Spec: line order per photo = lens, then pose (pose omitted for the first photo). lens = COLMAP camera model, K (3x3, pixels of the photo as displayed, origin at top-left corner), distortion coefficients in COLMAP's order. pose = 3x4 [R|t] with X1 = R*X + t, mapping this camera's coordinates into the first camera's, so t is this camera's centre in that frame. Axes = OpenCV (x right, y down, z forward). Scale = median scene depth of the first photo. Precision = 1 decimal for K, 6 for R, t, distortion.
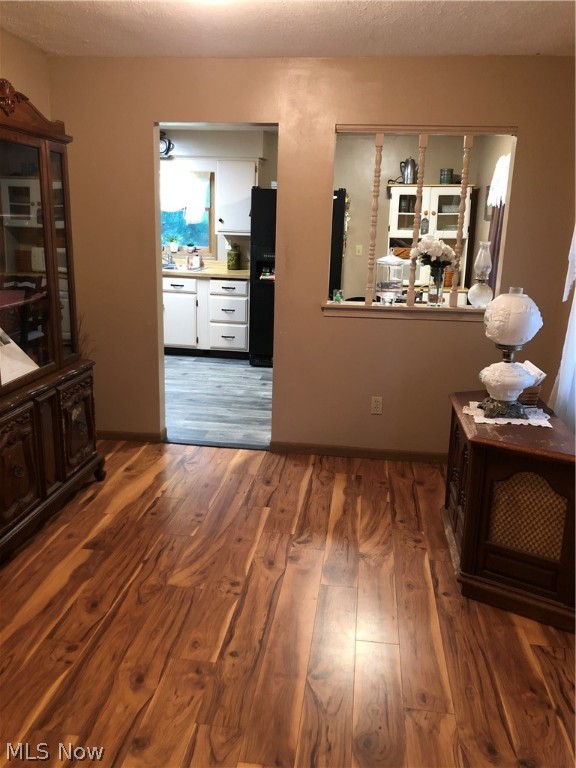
lens RADIAL K [[626.5, 0, 291.5], [0, 626.5, 381.2], [0, 0, 1]] dist [0.018408, -0.000677]
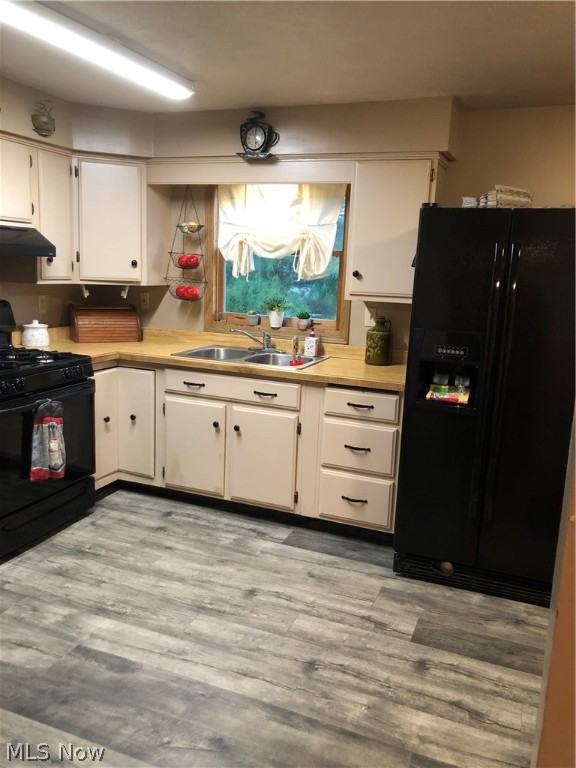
lens RADIAL K [[626.5, 0, 289.8], [0, 626.5, 388.5], [0, 0, 1]] dist [0.018408, -0.000677]
pose [[0.966570, 0.060084, -0.249262, -0.030419], [-0.078401, 0.994852, -0.064210, -0.123915], [0.244121, 0.081606, 0.966305, 0.491394]]
